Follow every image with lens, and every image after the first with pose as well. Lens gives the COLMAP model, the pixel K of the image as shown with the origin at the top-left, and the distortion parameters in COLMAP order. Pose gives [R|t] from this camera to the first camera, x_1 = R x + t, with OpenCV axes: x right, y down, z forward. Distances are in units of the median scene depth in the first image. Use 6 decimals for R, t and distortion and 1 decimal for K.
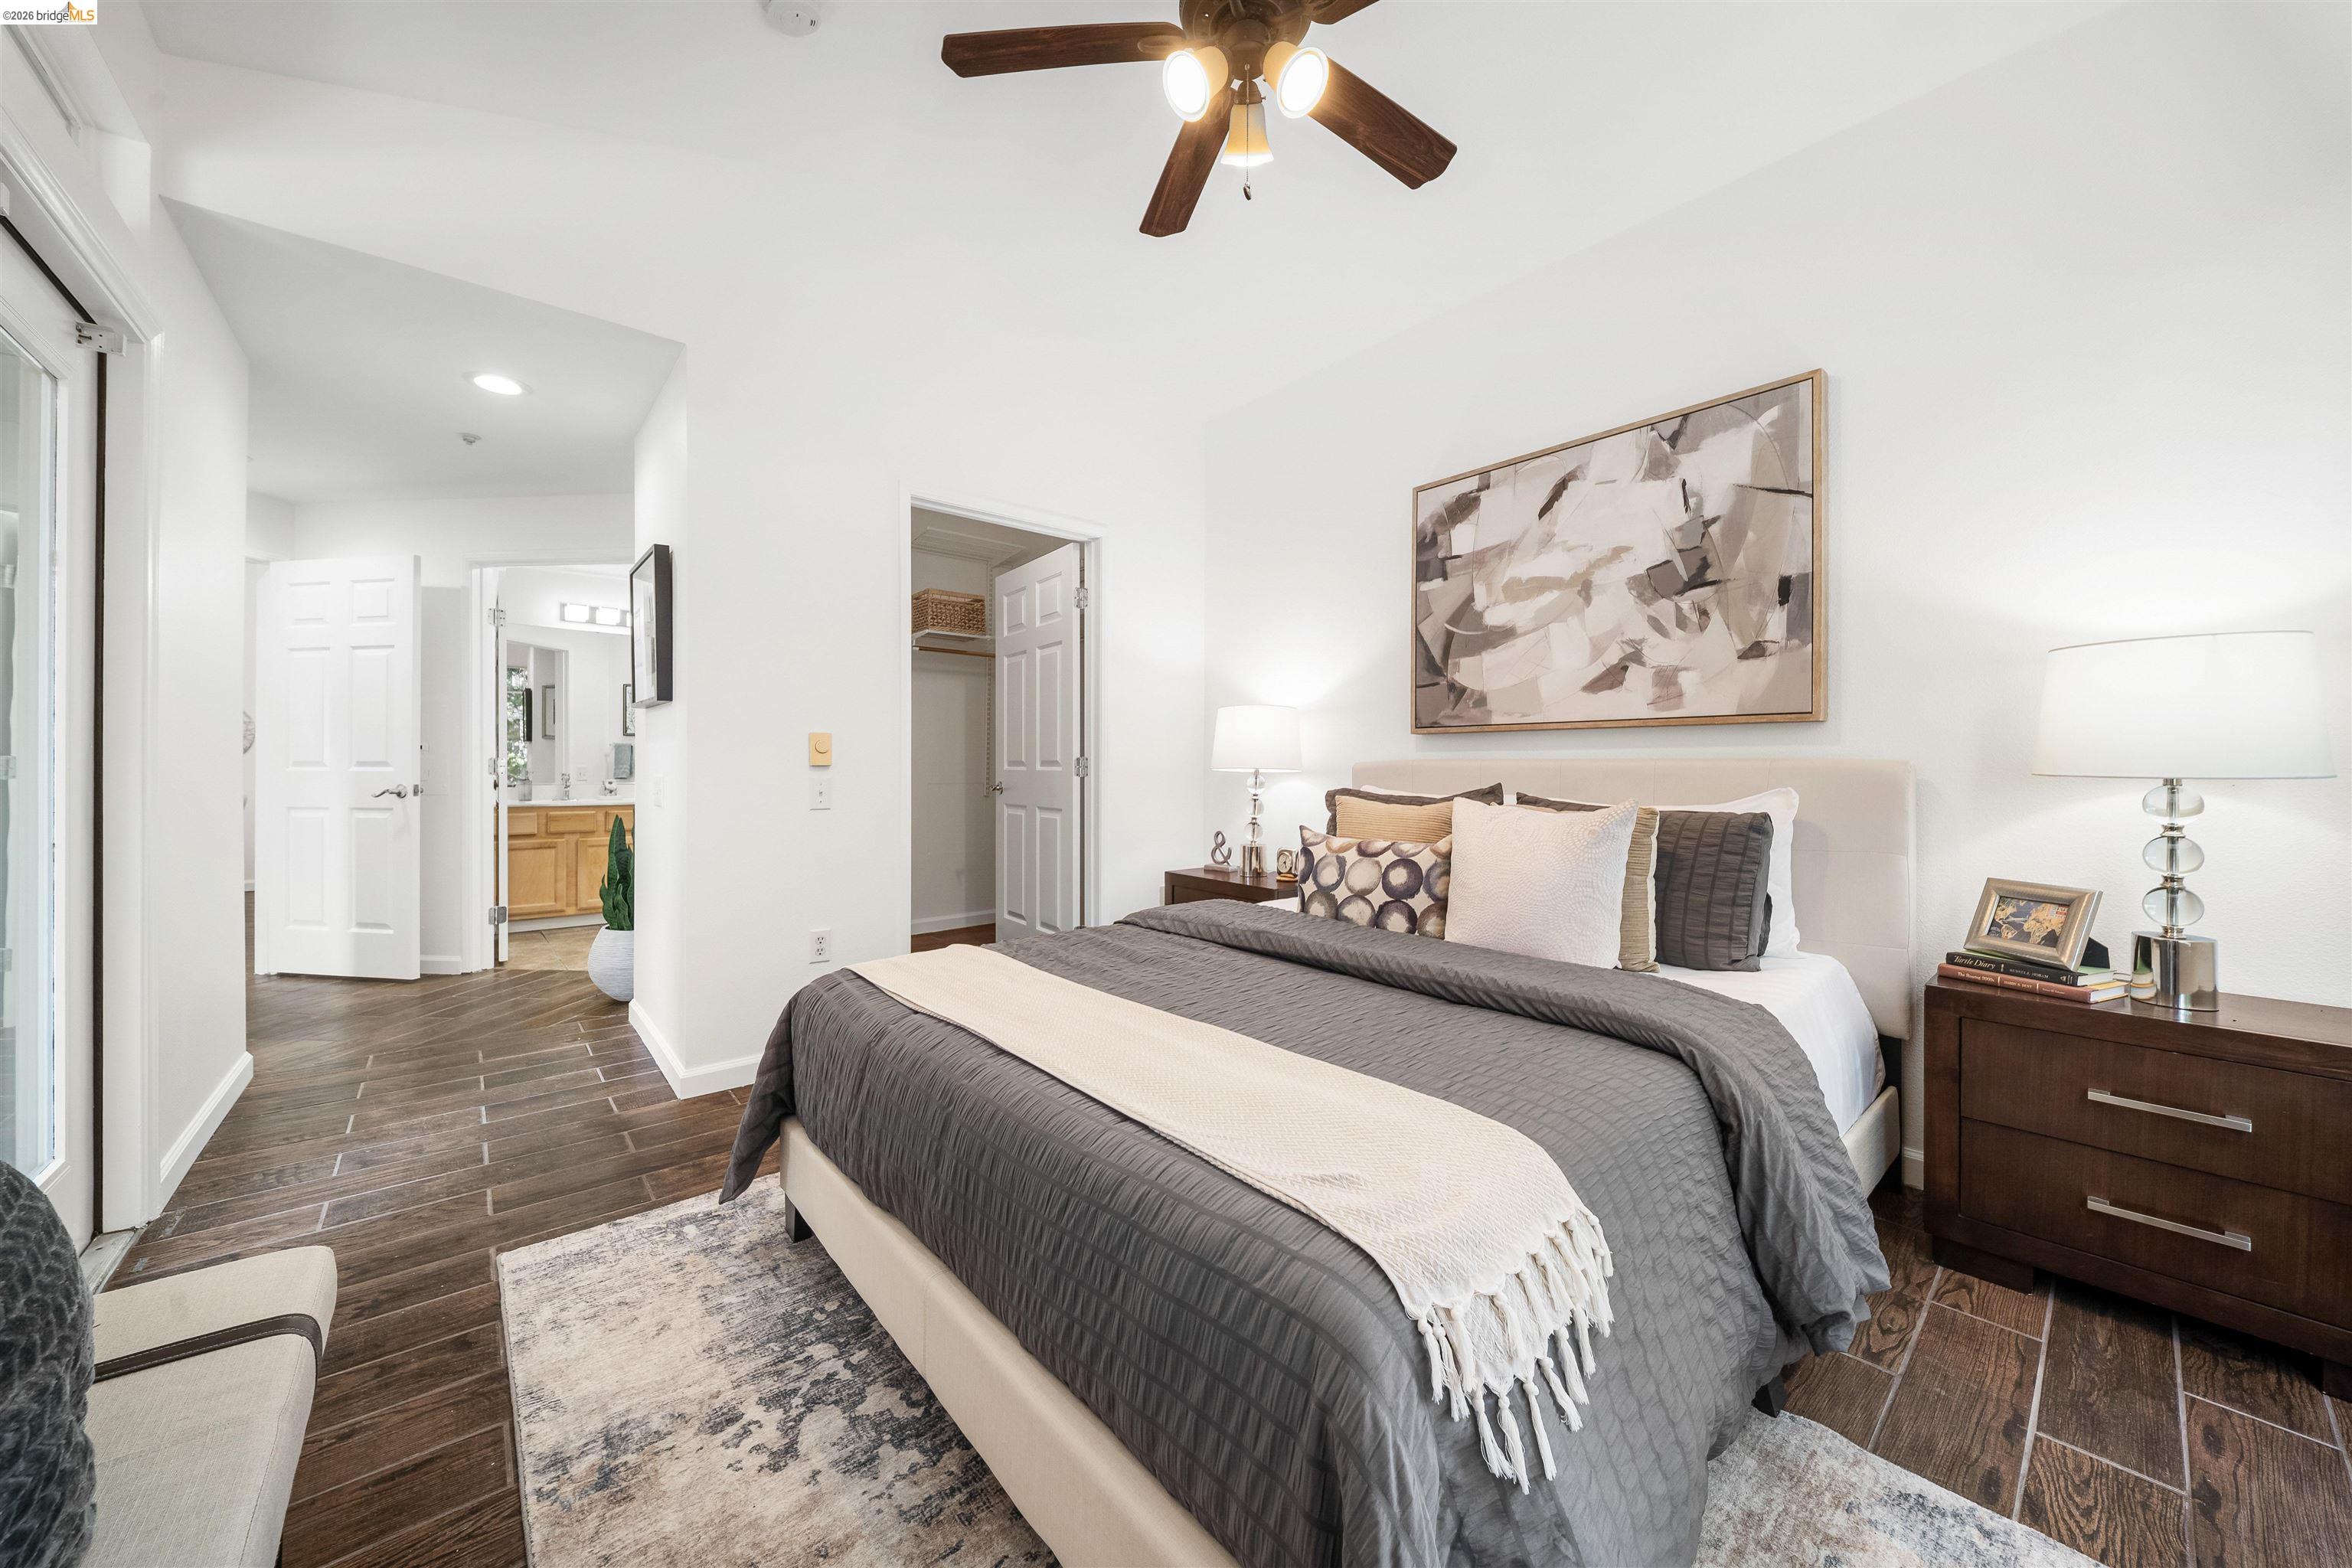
lens RADIAL K [[831.5, 0, 1161.6], [0, 831.5, 766.1], [0, 0, 1]] dist [0.005729, -0.006322]
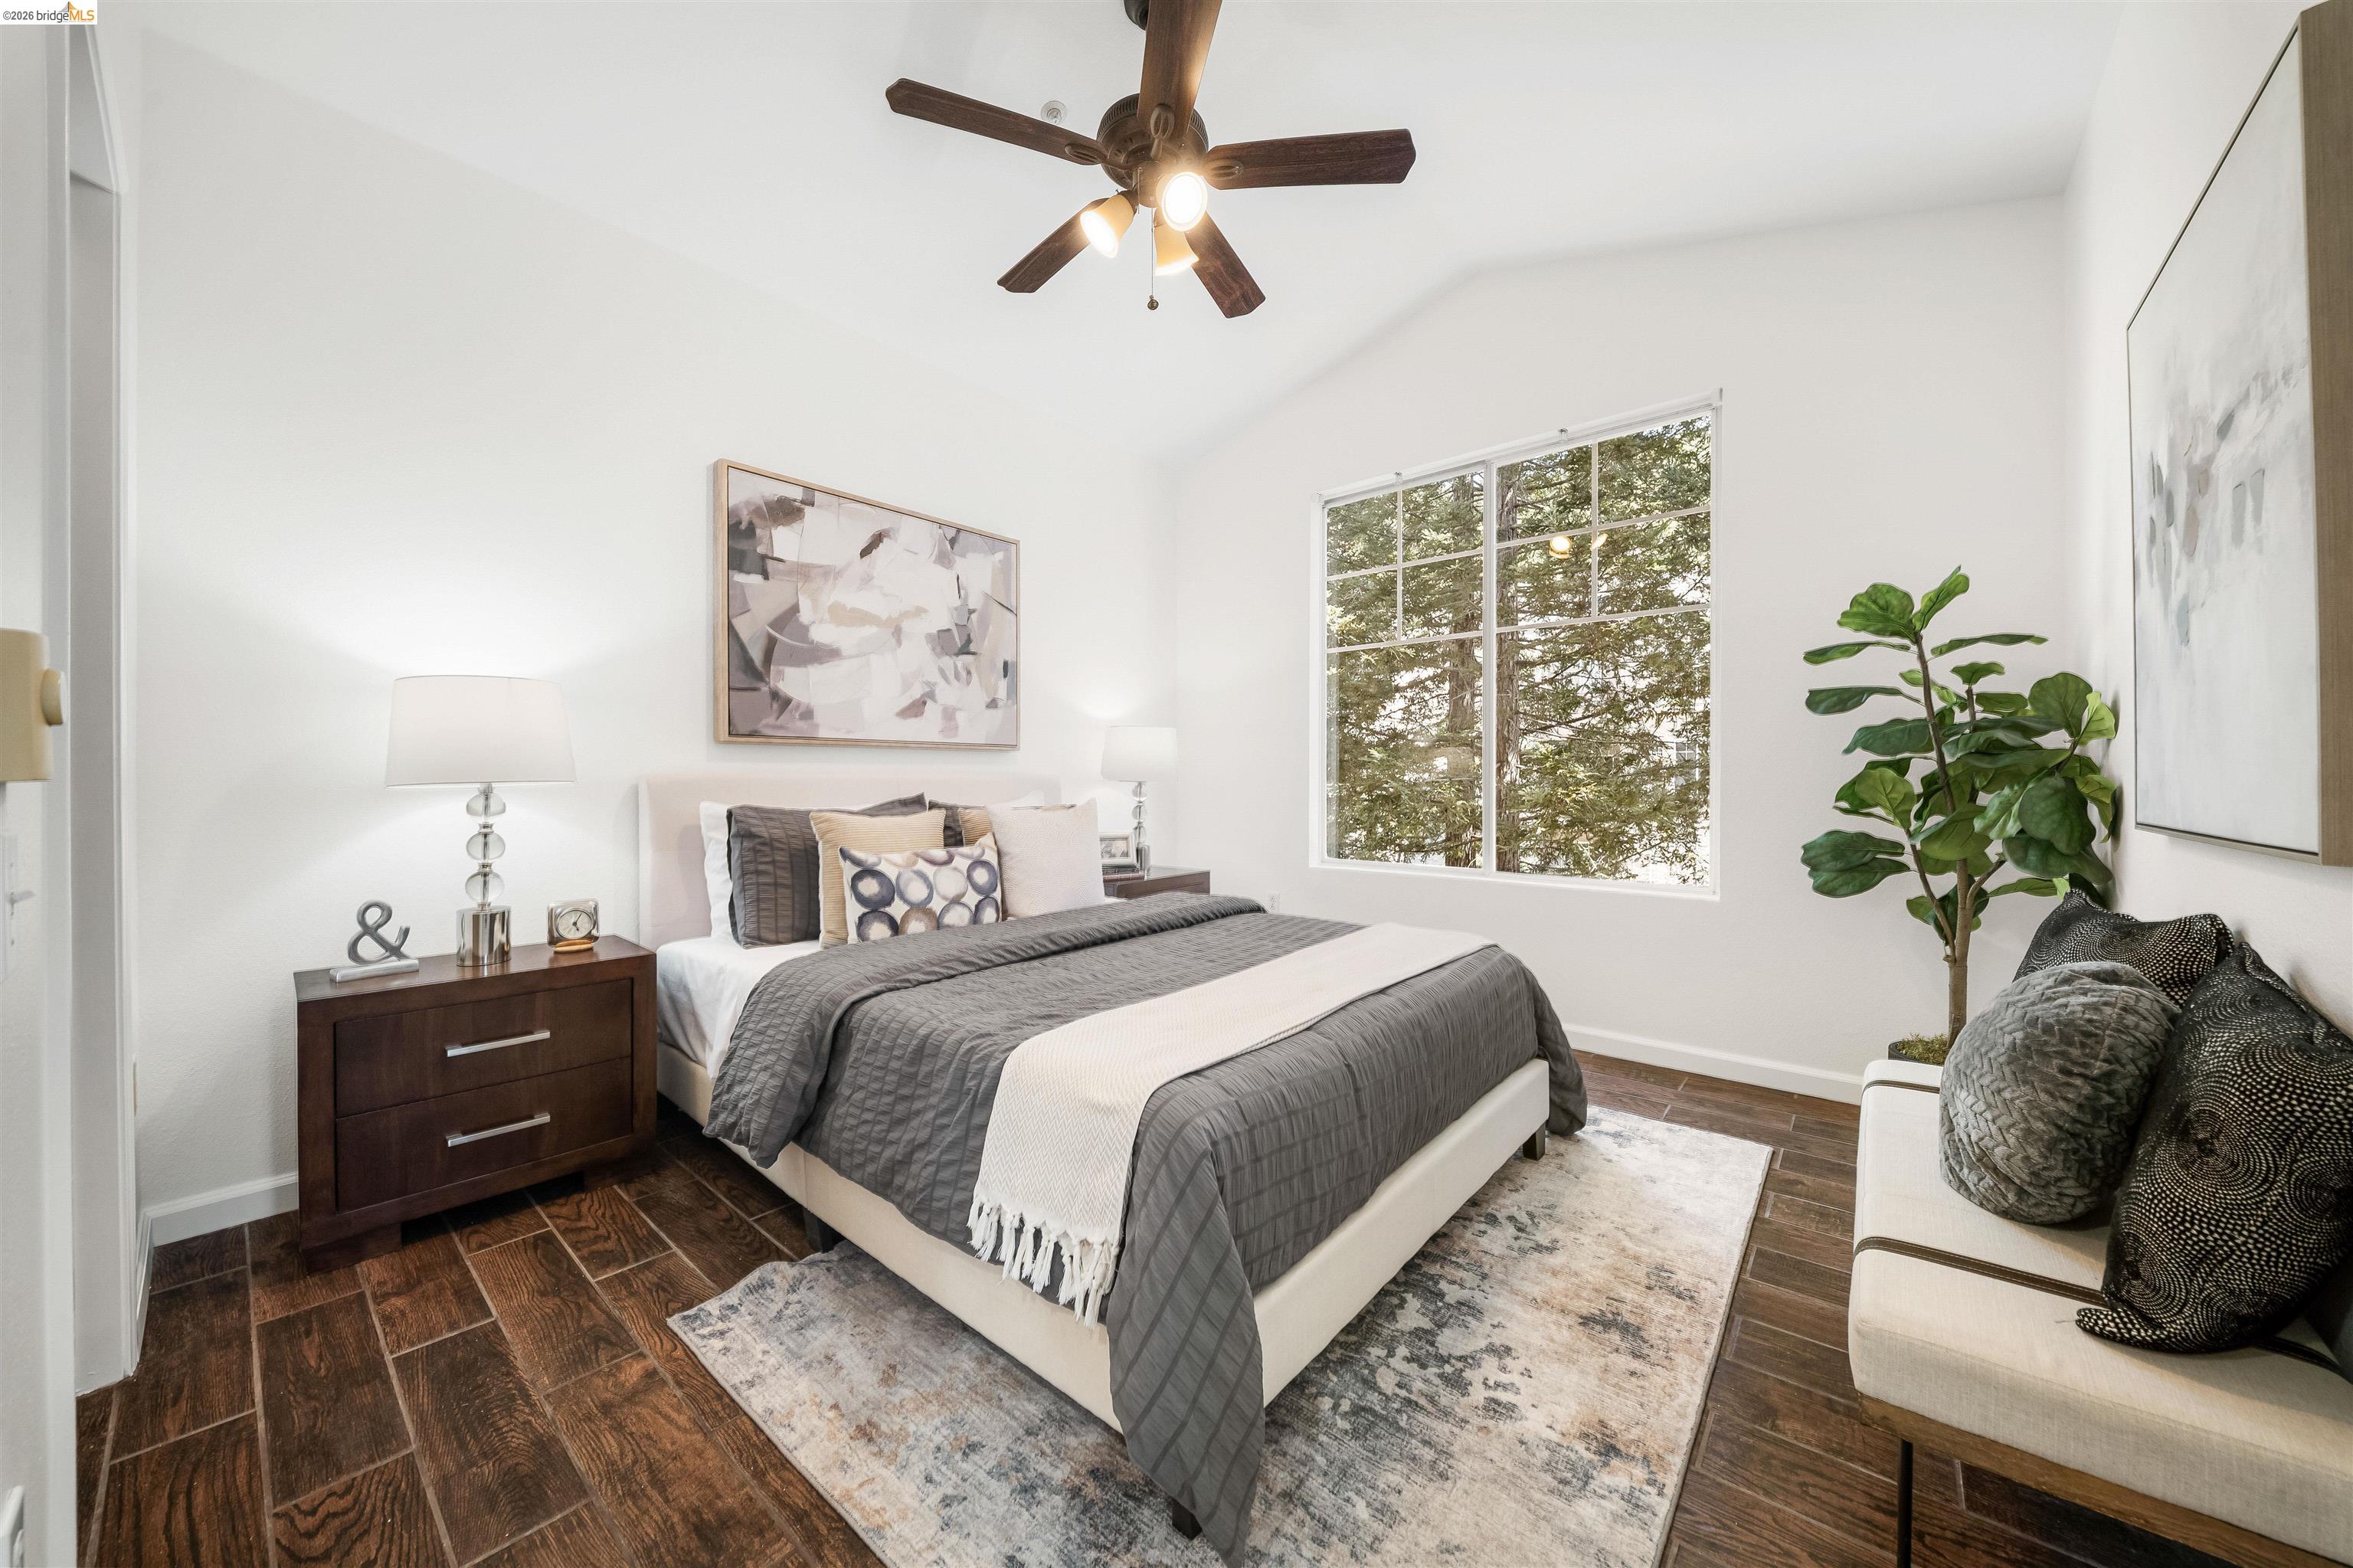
lens RADIAL K [[831.9, 0, 1170.7], [0, 831.9, 788.7], [0, 0, 1]] dist [0.005729, -0.006322]
pose [[-0.169534, -0.013508, 0.985432, -0.824120], [0.000792, 0.999904, 0.013843, -0.001622], [-0.985524, 0.003128, -0.169507, 0.884407]]
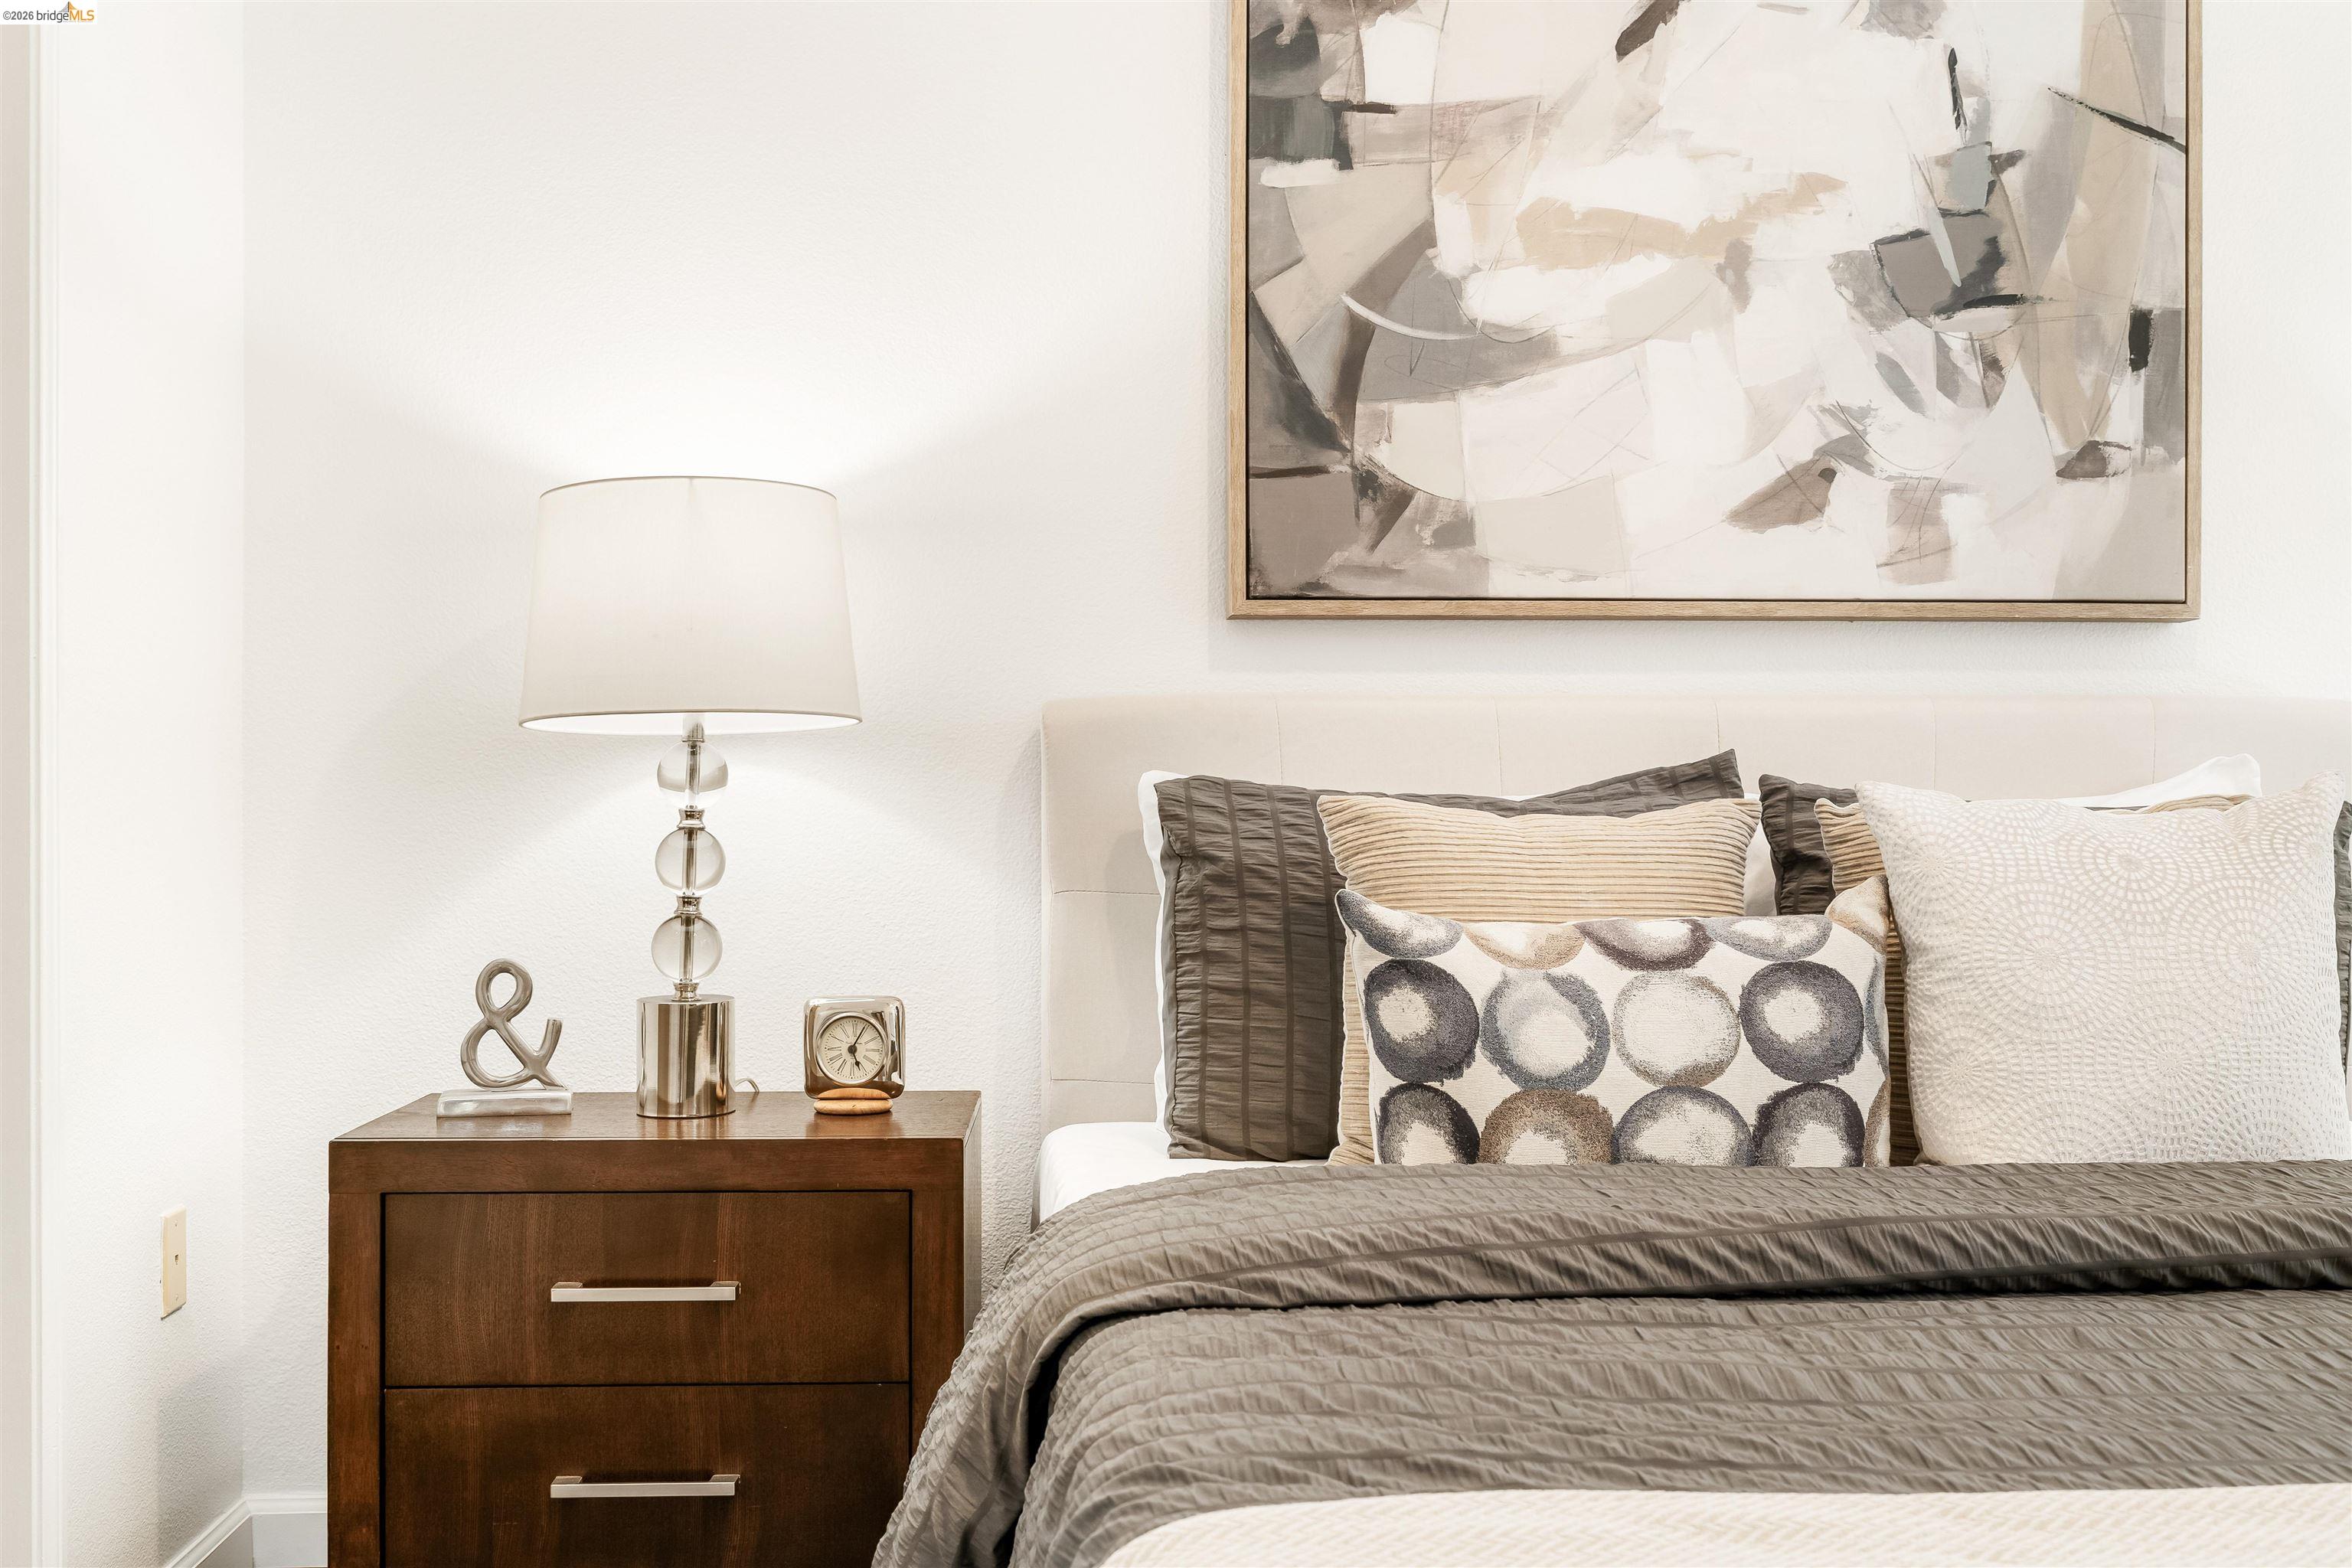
lens RADIAL K [[2439.4, 0, 1157.7], [0, 2439.4, 789.1], [0, 0, 1]] dist [-0.006672, 0.000000]
pose [[0.591195, -0.006609, 0.806501, -0.640075], [0.002516, 0.999977, 0.006350, 0.030866], [-0.806524, -0.001725, 0.591198, 0.583333]]
